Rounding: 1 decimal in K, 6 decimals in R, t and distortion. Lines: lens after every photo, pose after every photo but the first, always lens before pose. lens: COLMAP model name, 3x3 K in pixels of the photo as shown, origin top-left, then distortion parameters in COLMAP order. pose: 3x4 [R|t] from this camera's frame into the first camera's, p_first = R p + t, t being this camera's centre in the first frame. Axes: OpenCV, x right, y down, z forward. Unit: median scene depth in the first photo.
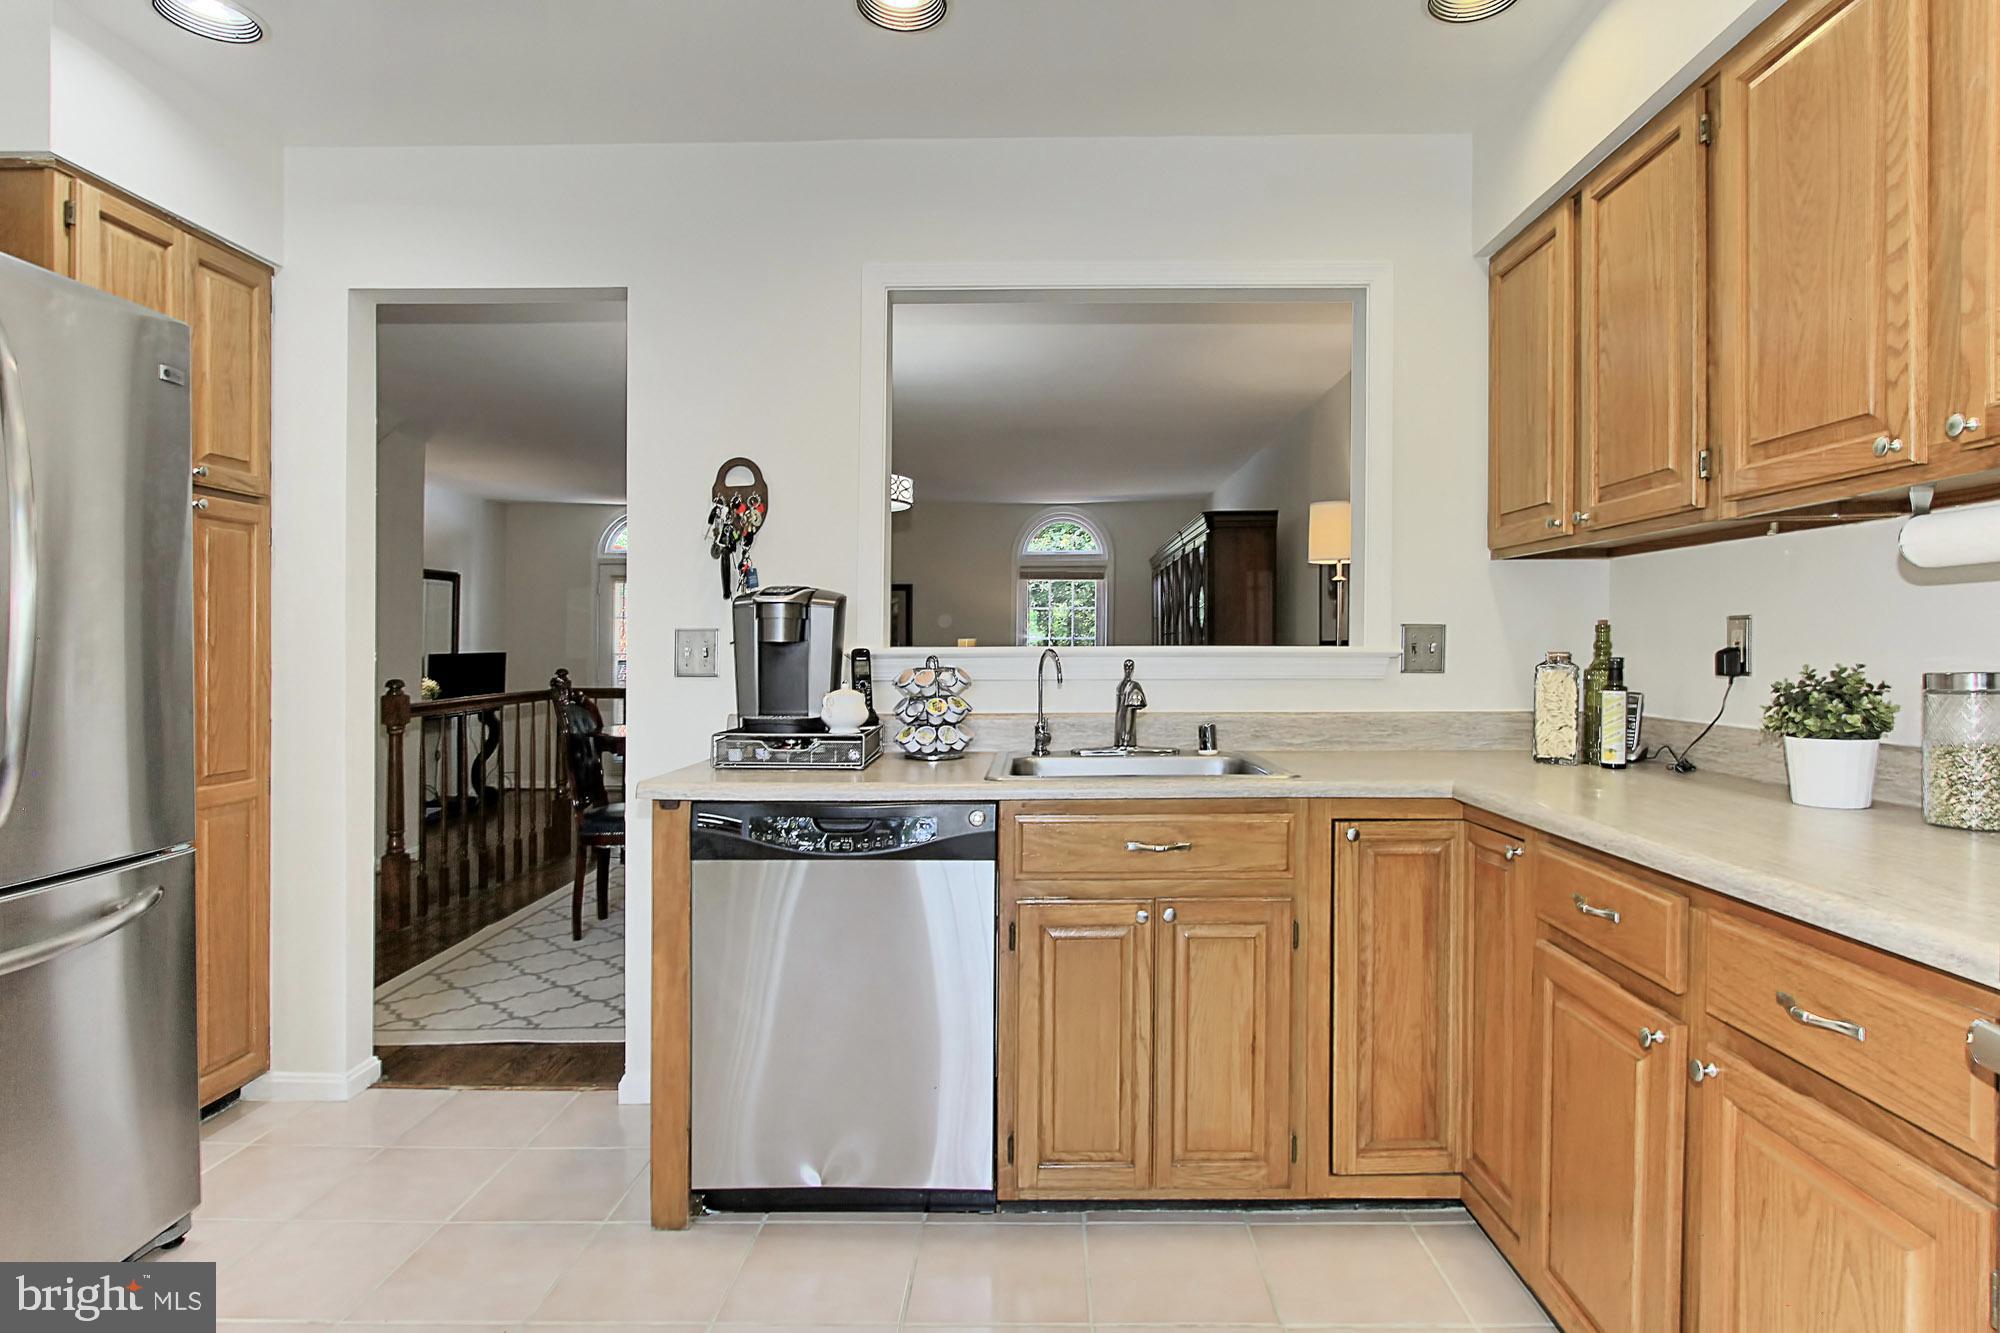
lens RADIAL K [[1112.4, 0, 1000.0], [0, 1112.4, 666.5], [0, 0, 1]] dist [-0.013020, 0.003237]
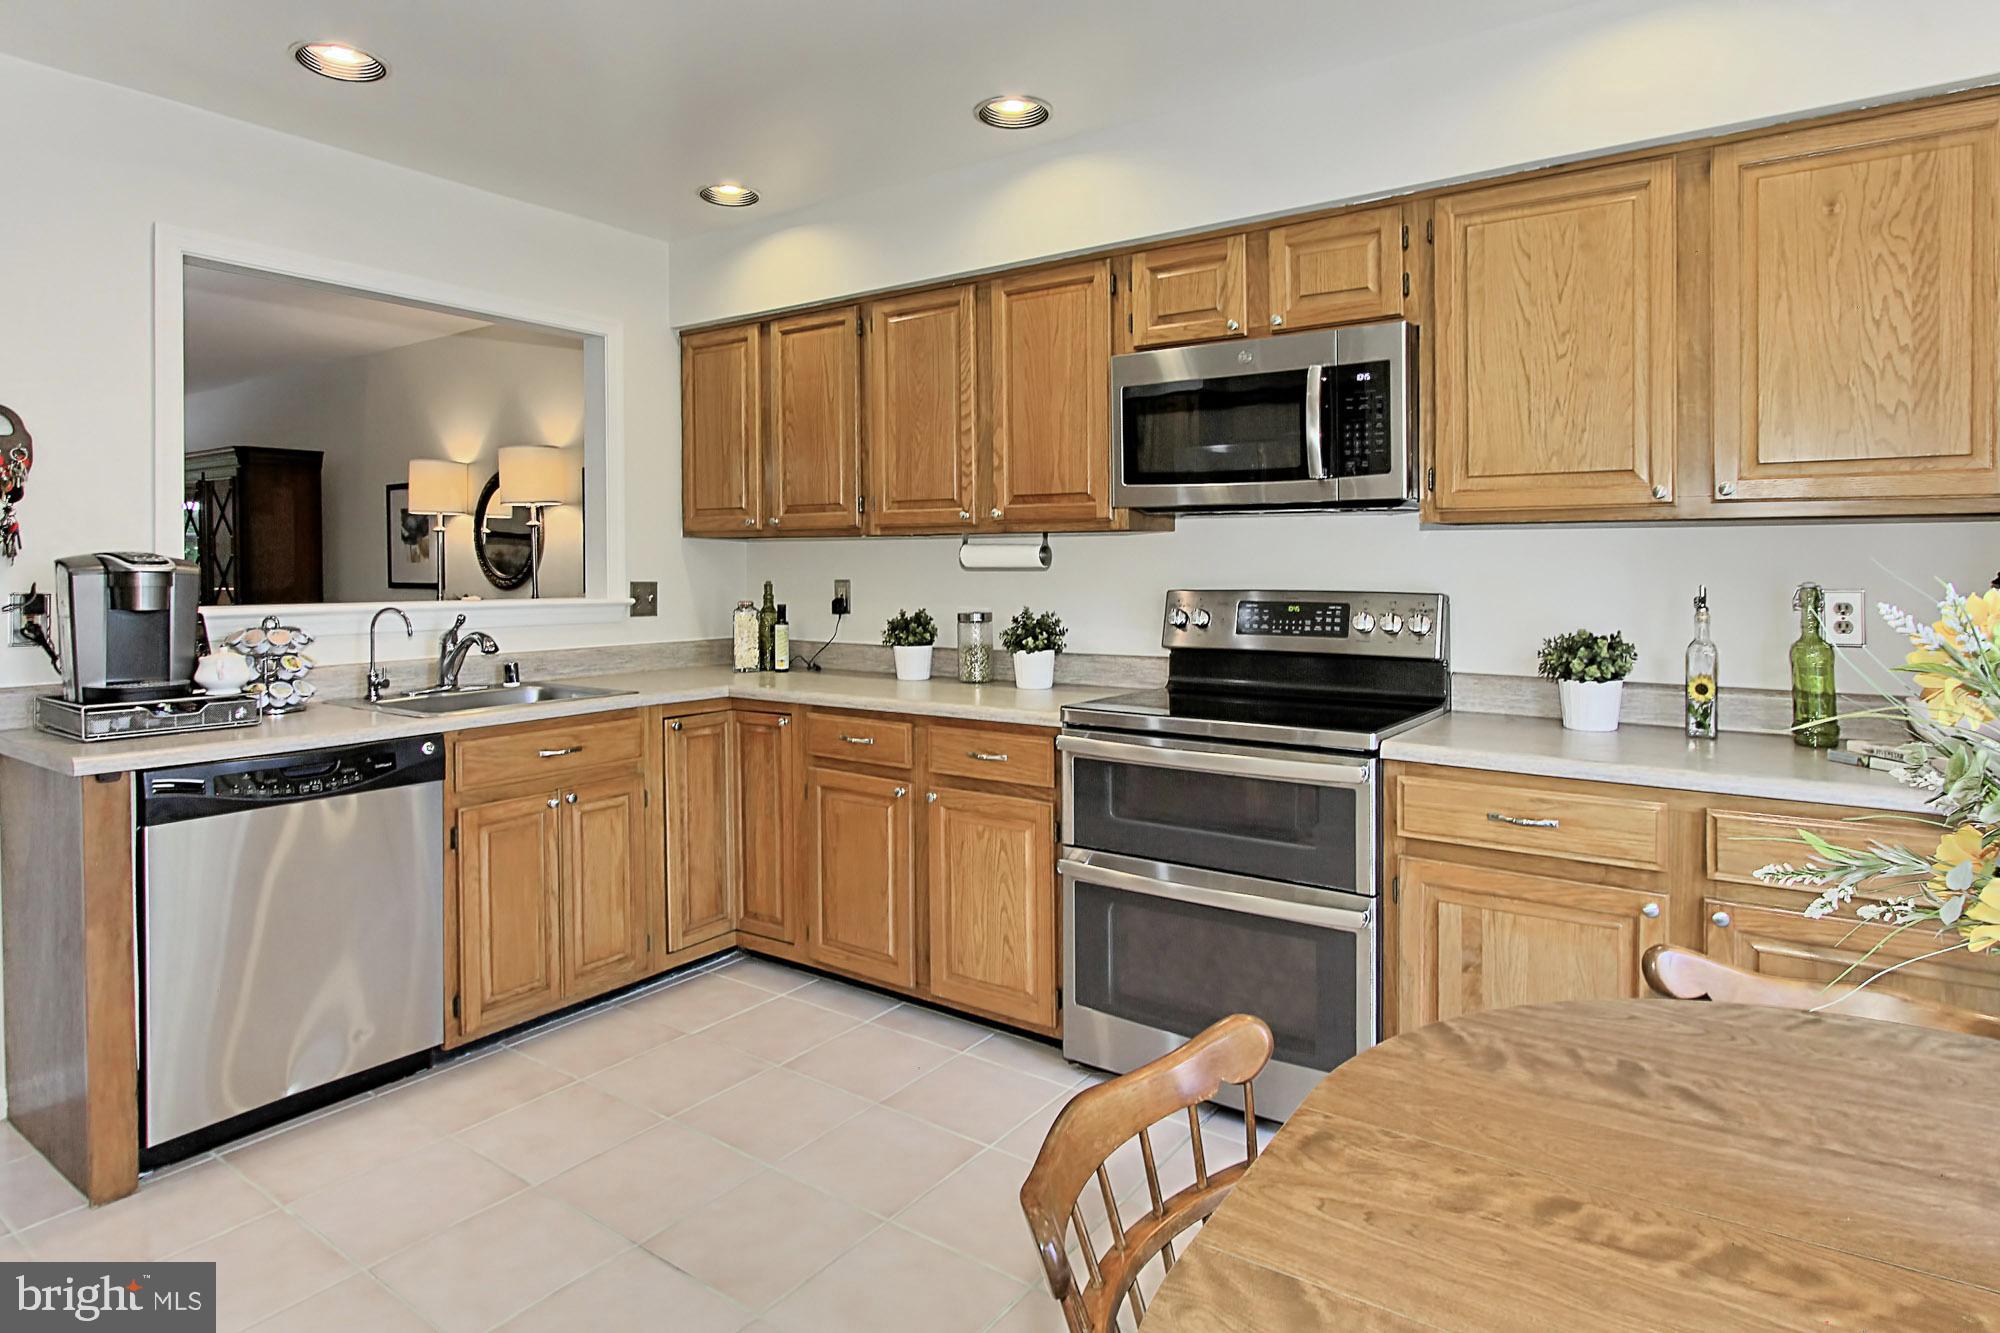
lens RADIAL K [[1151.5, 0, 999.1], [0, 1151.5, 581.3], [0, 0, 1]] dist [0.002716, 0.001147]
pose [[0.575567, -0.011370, 0.817676, -0.718544], [0.016283, 0.999864, 0.002441, -0.045072], [-0.817593, 0.011910, 0.575674, -0.277625]]
